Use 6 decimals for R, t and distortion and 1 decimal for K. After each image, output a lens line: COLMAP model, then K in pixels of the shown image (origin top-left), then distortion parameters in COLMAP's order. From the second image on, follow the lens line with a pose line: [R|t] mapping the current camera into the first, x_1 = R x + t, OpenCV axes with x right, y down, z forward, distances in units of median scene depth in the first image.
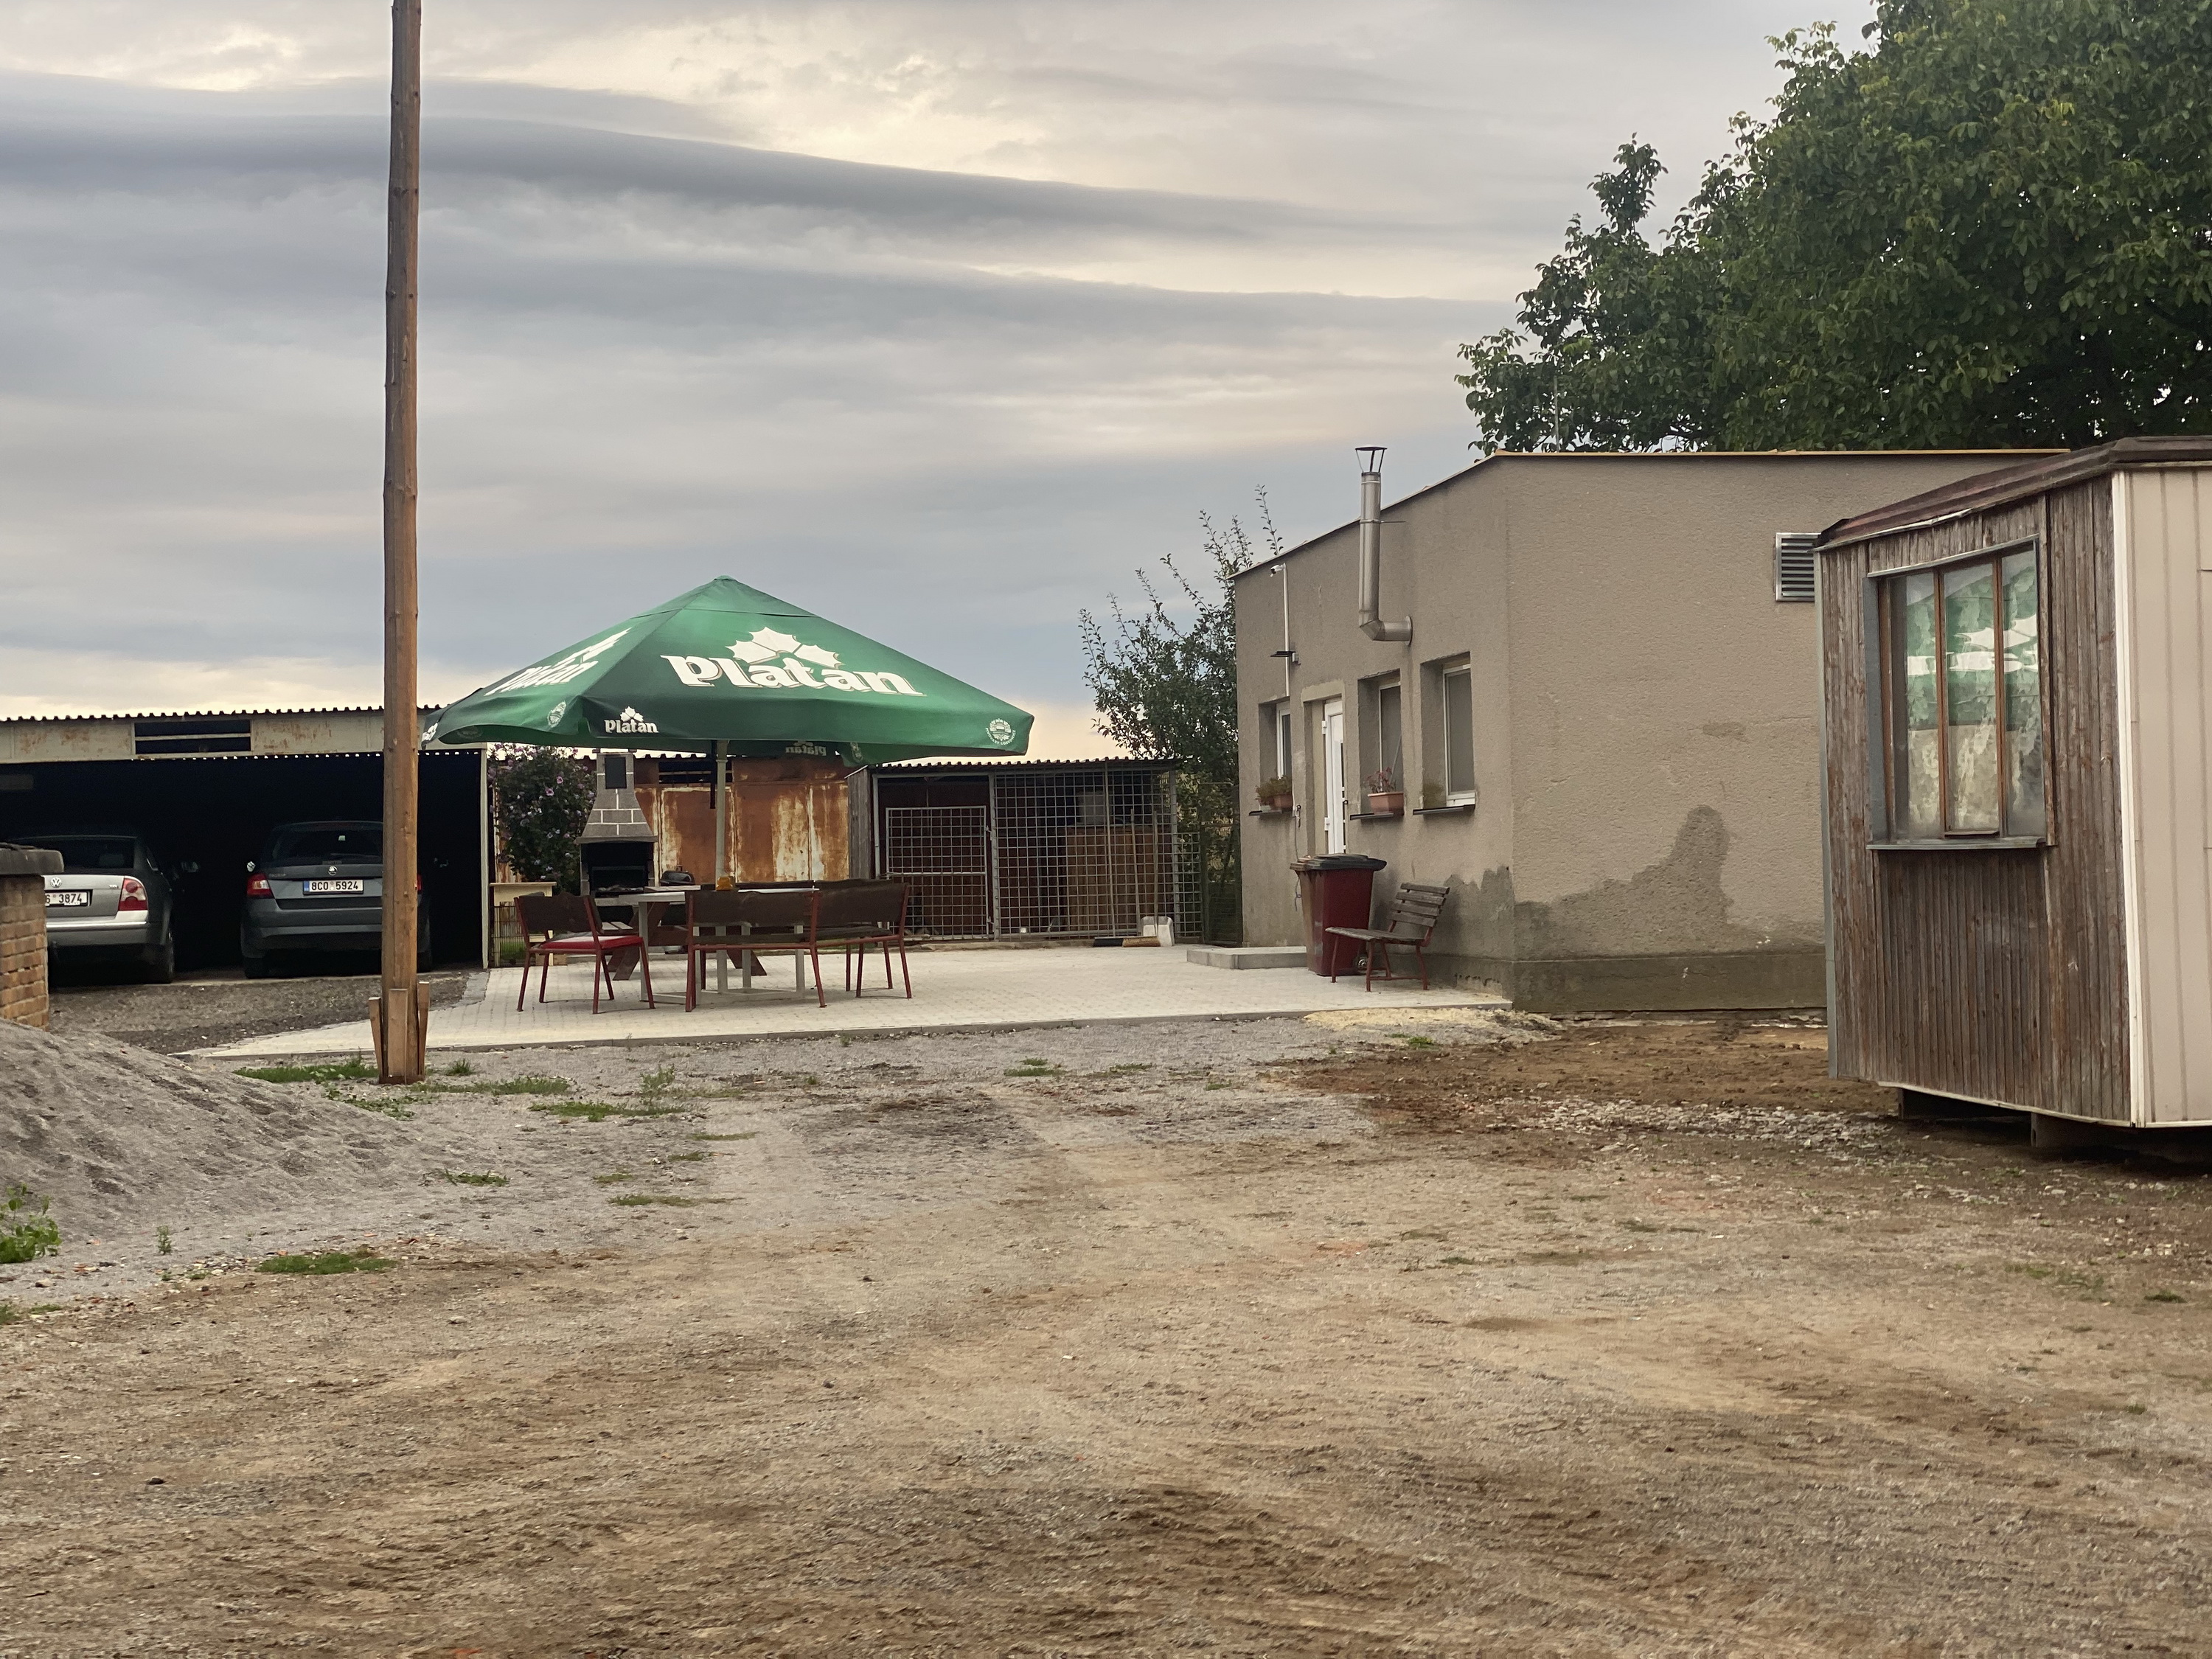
lens RADIAL K [[3285.7, 0, 1106.0], [0, 3285.7, 829.5], [0, 0, 1]] dist [0.055297, -0.044376]
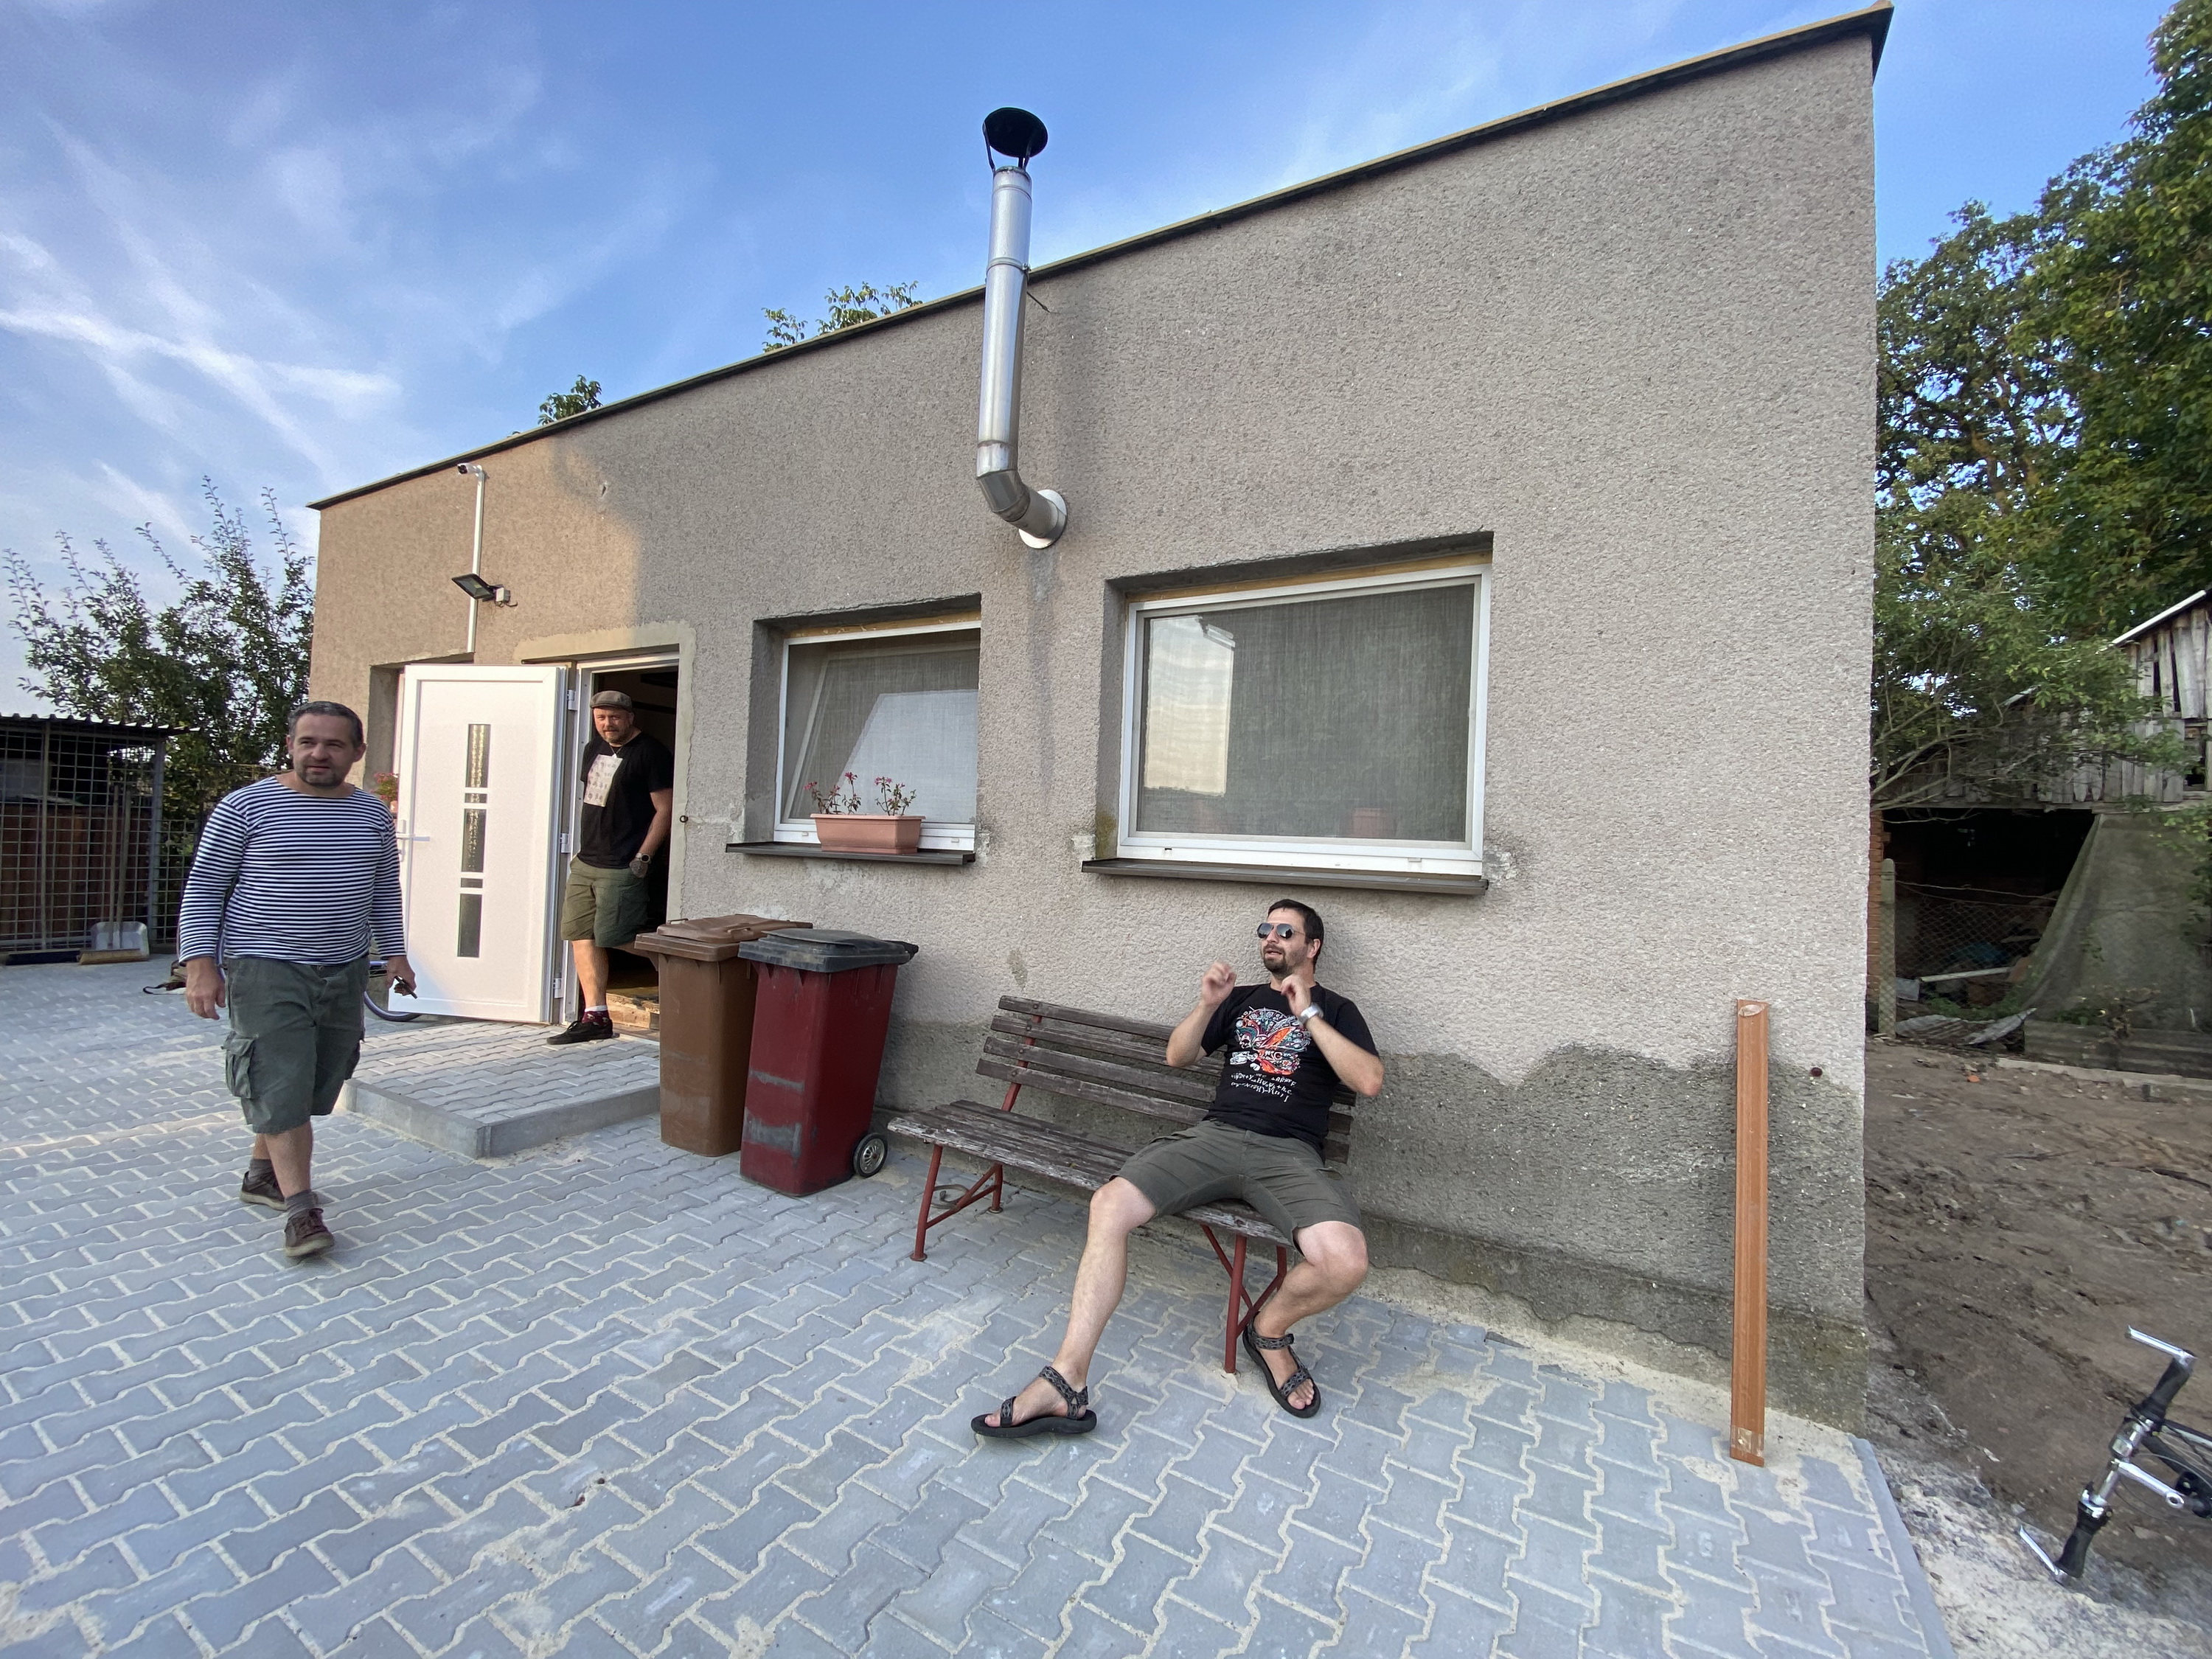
lens RADIAL K [[878.8, 0, 1125.7], [0, 878.8, 837.7], [0, 0, 1]] dist [0.006011, -0.015775]
pose [[0.596469, 0.034196, 0.801907, -0.007793], [-0.052874, 0.998596, -0.003255, -0.007232], [-0.800892, -0.040458, 0.597440, 0.668032]]
